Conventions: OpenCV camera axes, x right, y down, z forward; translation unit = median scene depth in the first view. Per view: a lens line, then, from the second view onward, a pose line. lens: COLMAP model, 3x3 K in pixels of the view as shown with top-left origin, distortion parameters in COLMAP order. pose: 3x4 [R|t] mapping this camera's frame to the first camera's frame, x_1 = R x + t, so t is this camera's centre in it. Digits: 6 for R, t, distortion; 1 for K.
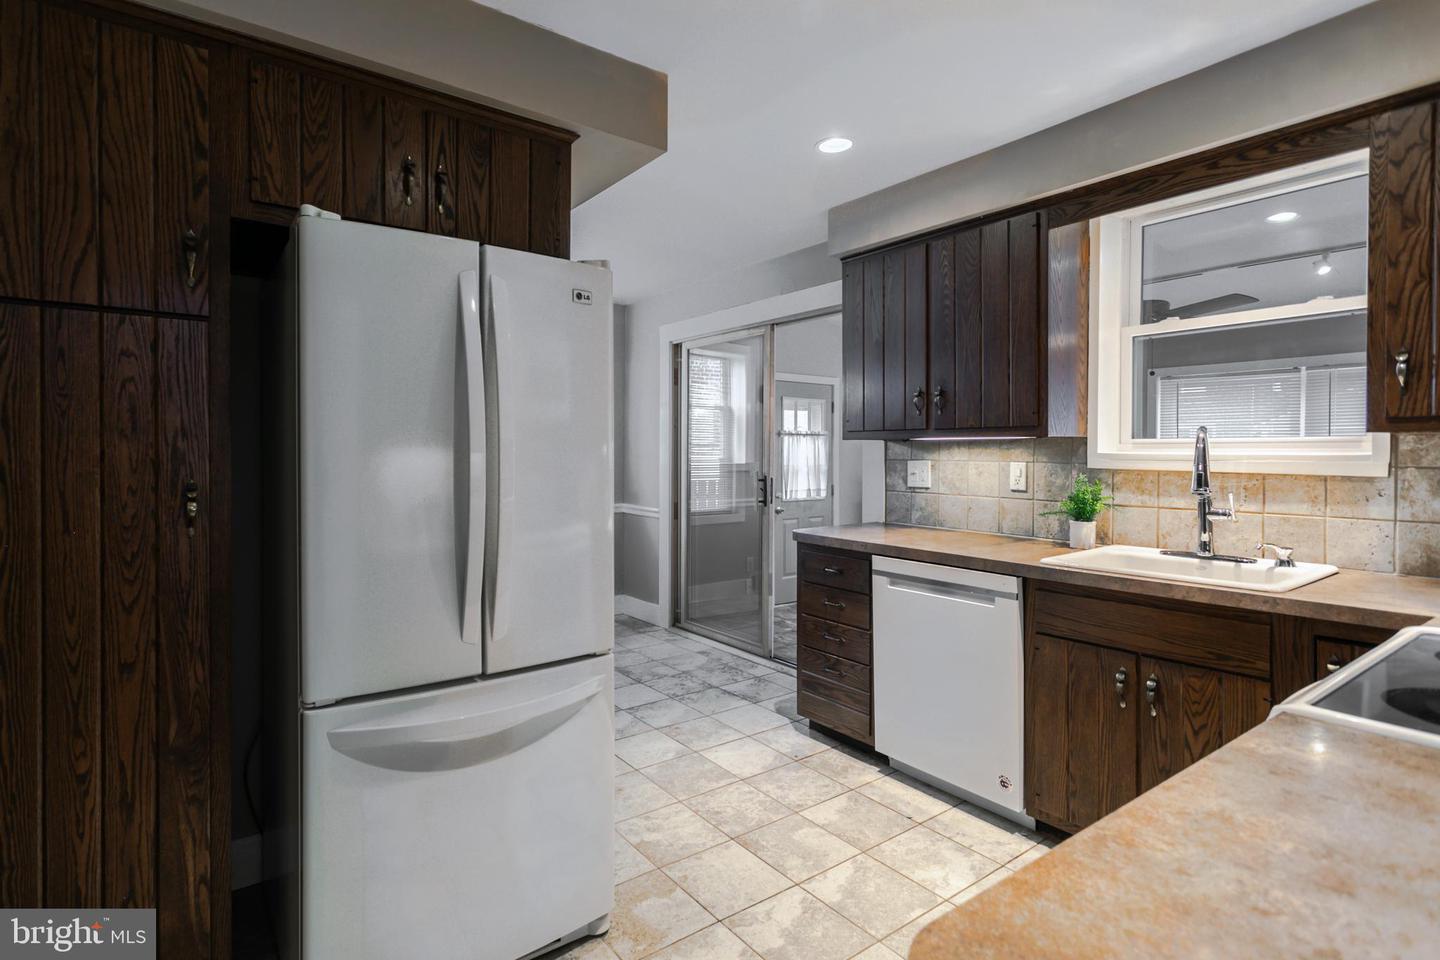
lens RADIAL K [[738.9, 0, 711.5], [0, 738.9, 468.0], [0, 0, 1]] dist [-0.002168, -0.000773]
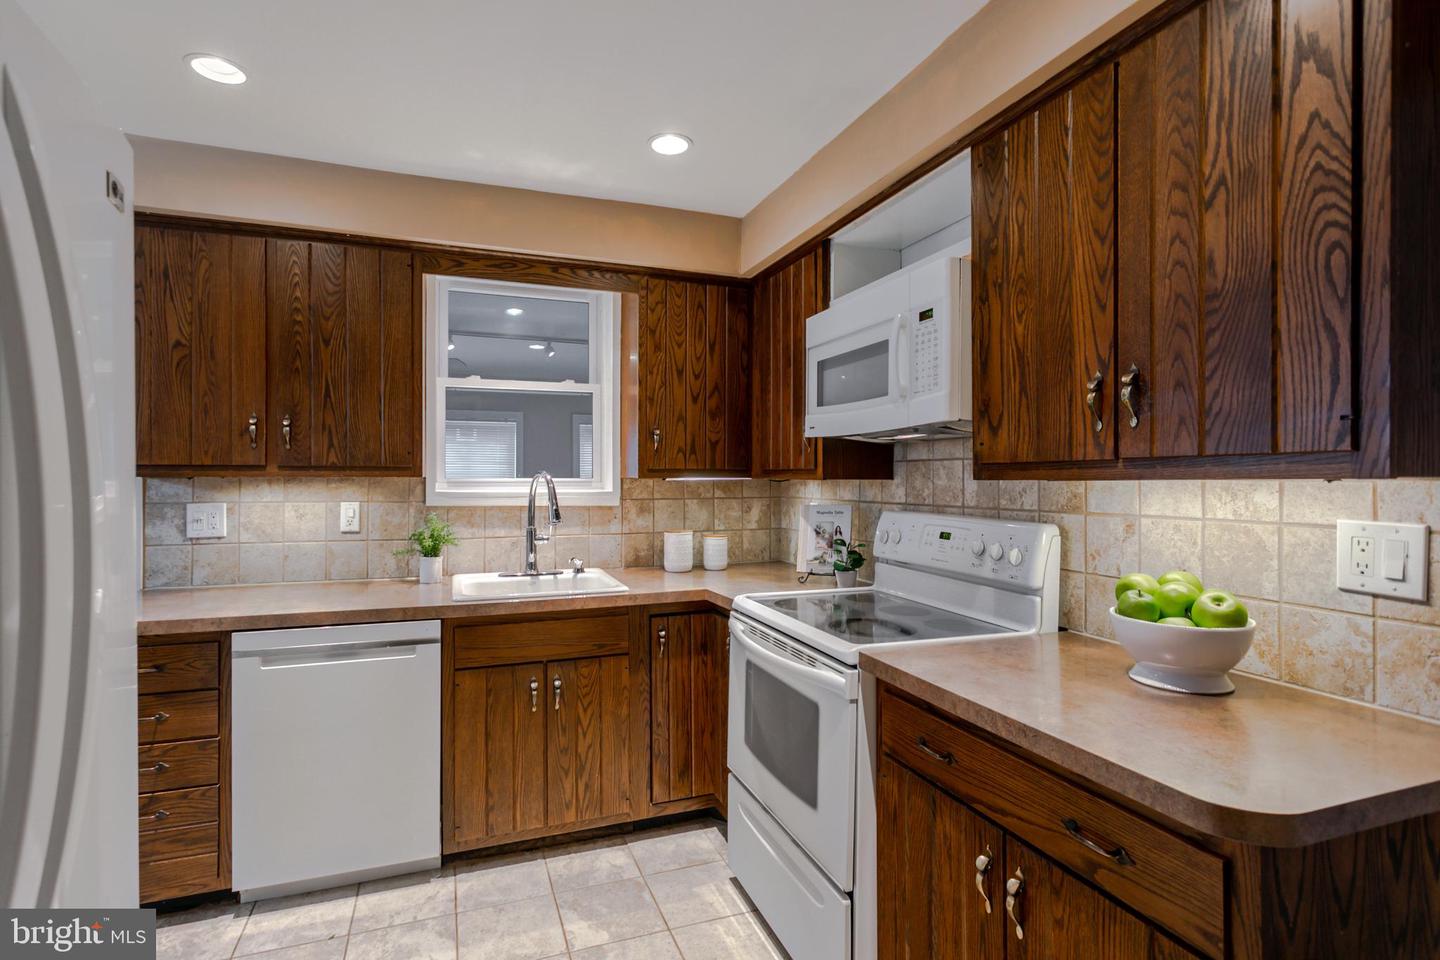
lens RADIAL K [[675.5, 0, 714.5], [0, 675.5, 480.8], [0, 0, 1]] dist [-0.011323, 0.002187]
pose [[0.259425, -0.002357, 0.965760, -0.331935], [0.018448, 0.999827, -0.002515, -0.027333], [-0.965587, 0.018469, 0.259424, 0.366547]]
